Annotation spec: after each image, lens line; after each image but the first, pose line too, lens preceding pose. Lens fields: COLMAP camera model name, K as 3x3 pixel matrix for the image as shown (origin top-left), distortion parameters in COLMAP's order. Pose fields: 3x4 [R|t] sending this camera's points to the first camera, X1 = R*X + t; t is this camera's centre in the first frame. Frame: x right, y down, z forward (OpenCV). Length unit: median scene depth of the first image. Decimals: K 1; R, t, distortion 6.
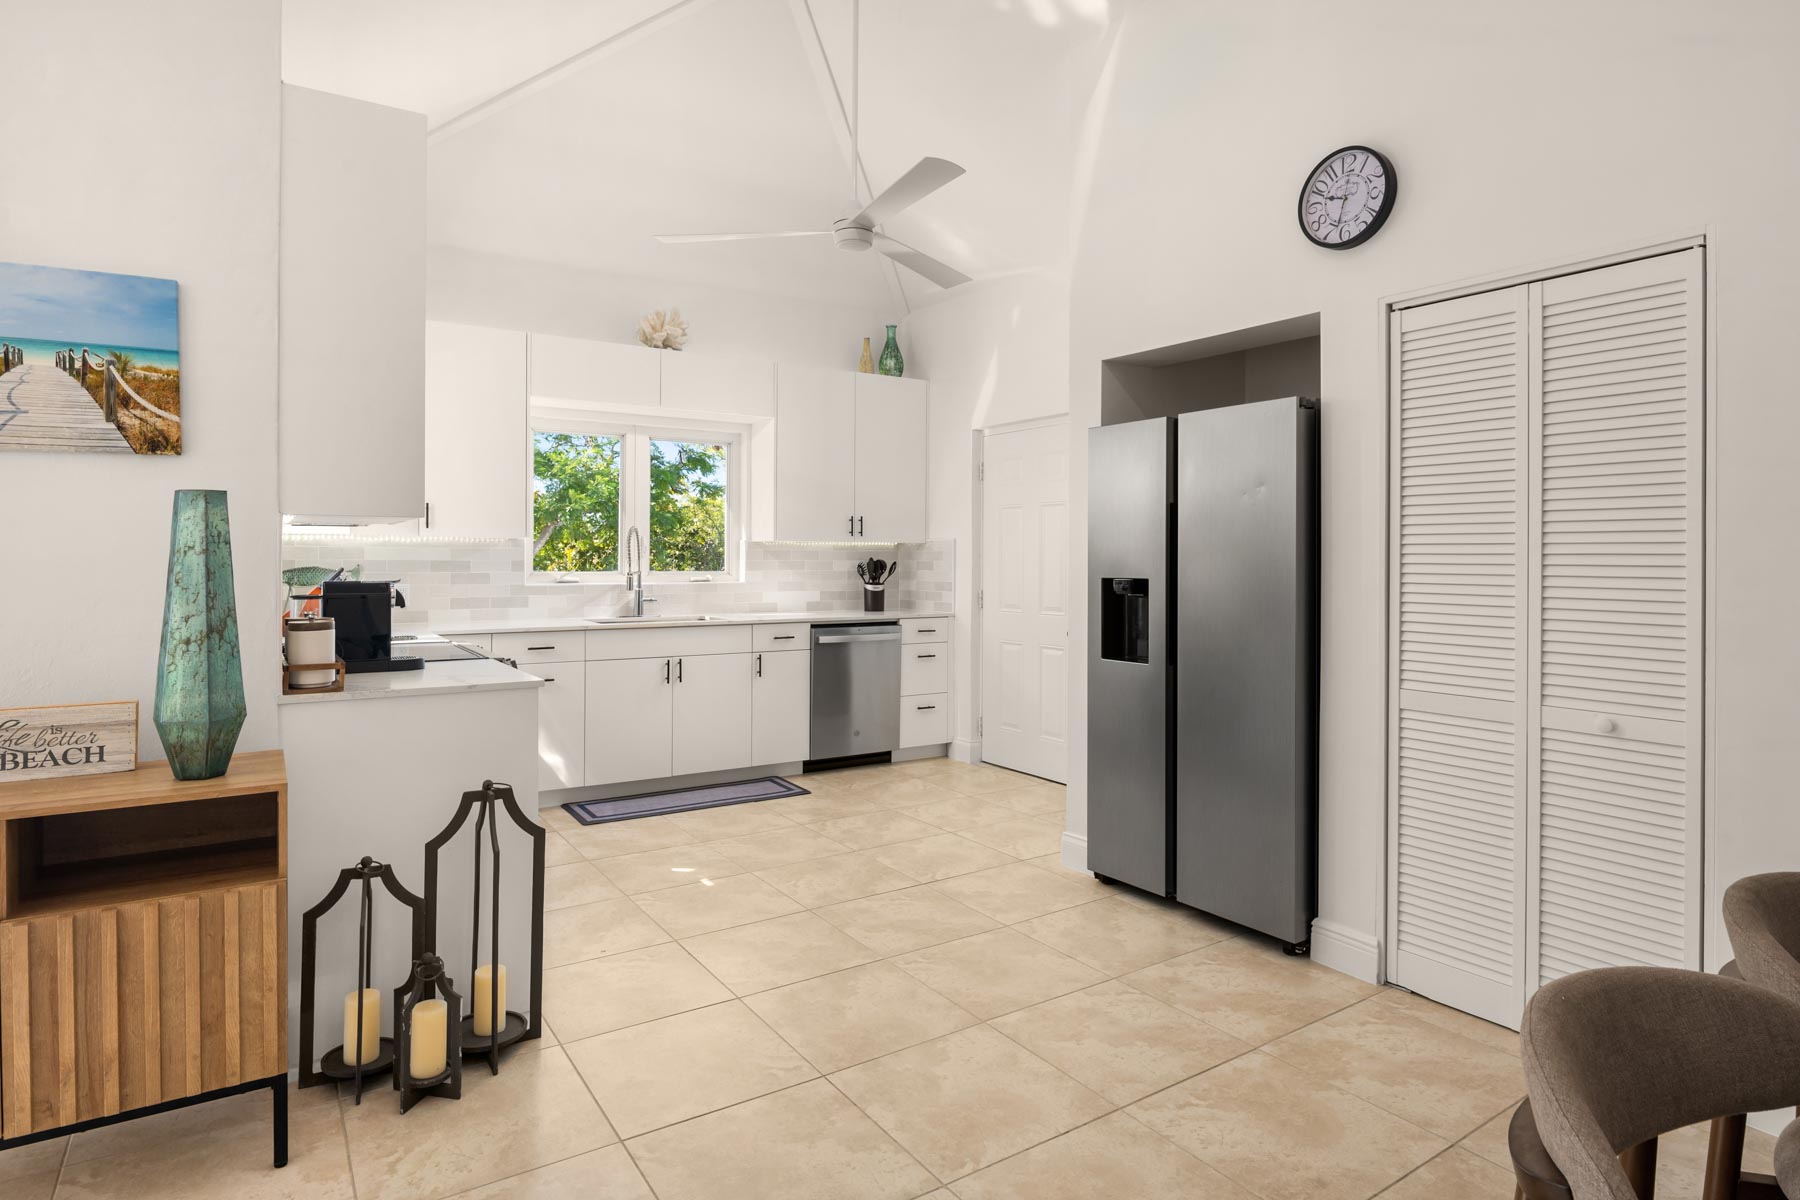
lens RADIAL K [[983.9, 0, 898.3], [0, 983.9, 584.8], [0, 0, 1]] dist [-0.011778, -0.001451]
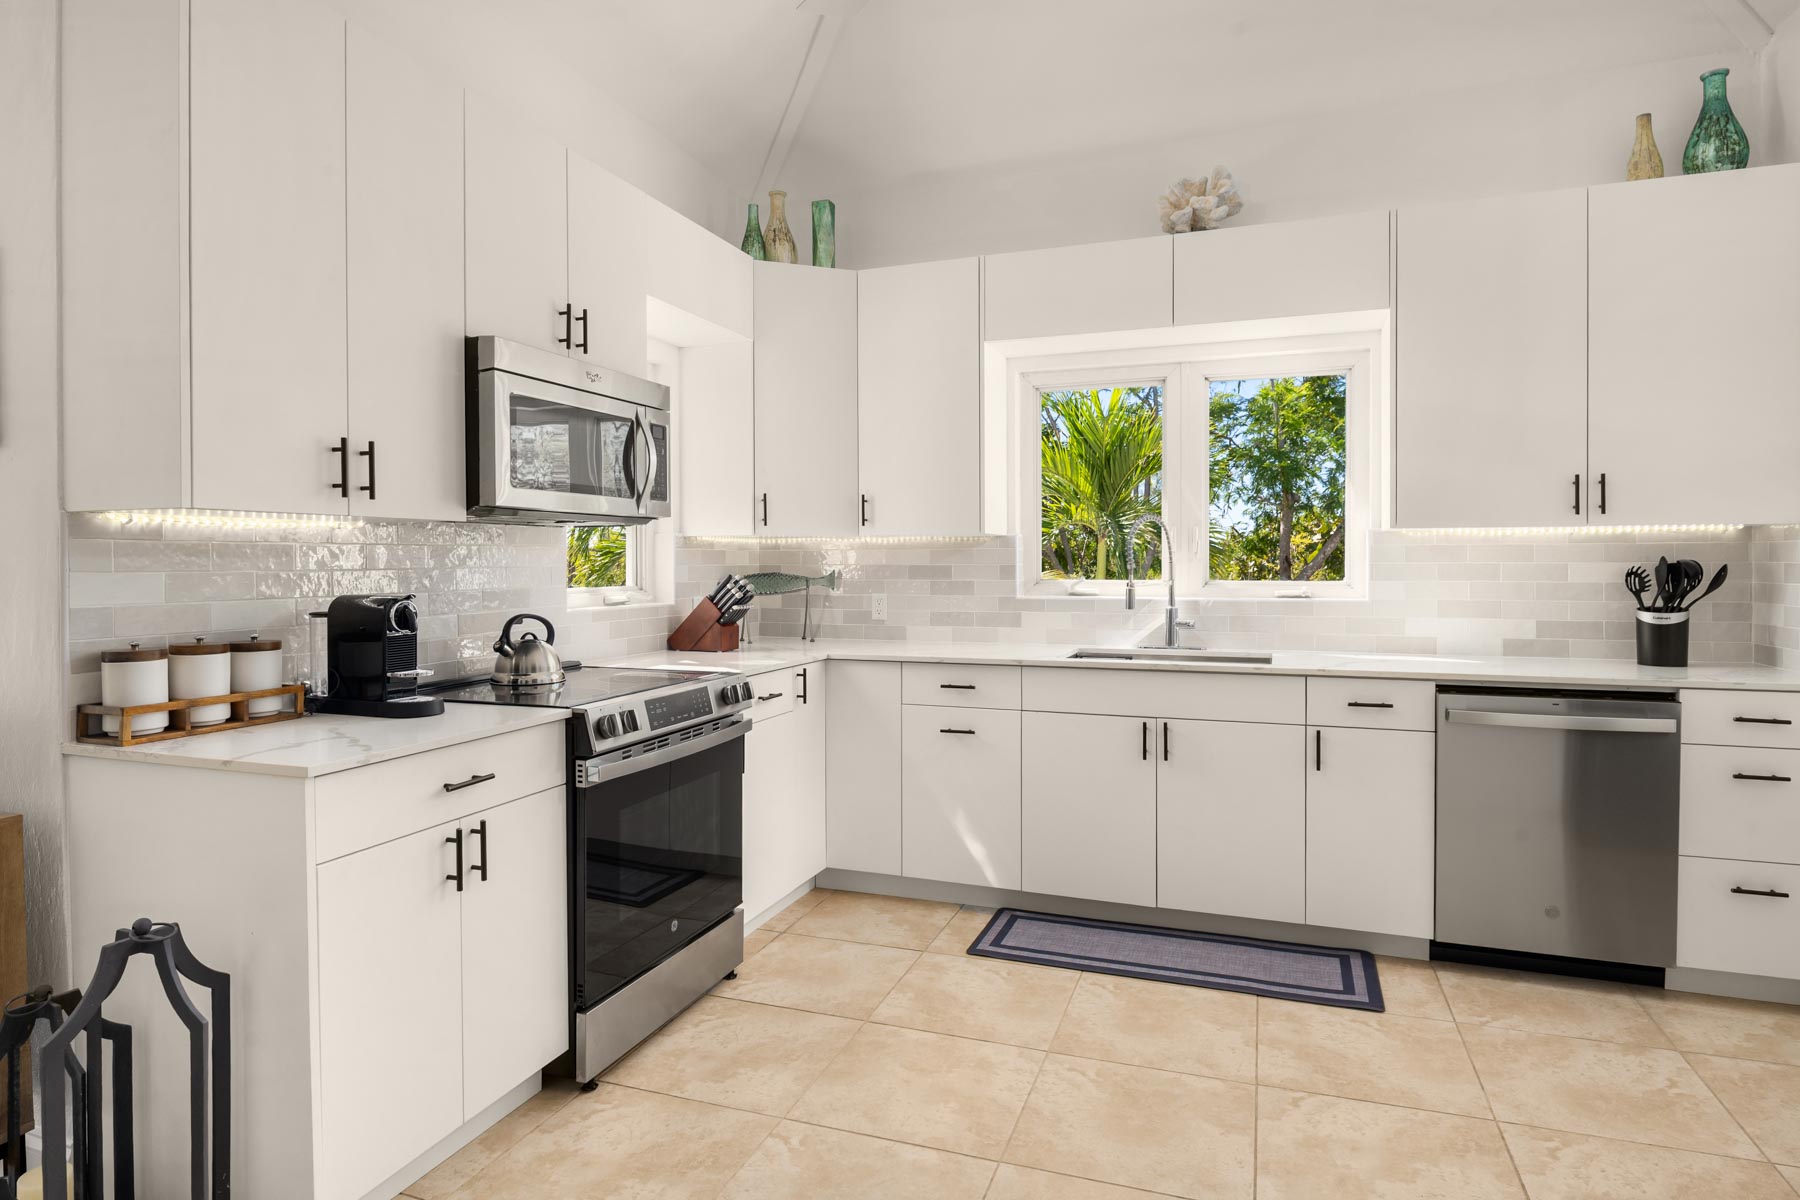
lens RADIAL K [[983.9, 0, 900.4], [0, 983.9, 585.3], [0, 0, 1]] dist [-0.011778, -0.001451]
pose [[0.588987, 0.014550, -0.808011, 0.157394], [-0.015688, 0.999855, 0.006570, -0.011414], [0.807990, 0.008807, 0.589130, 0.436853]]
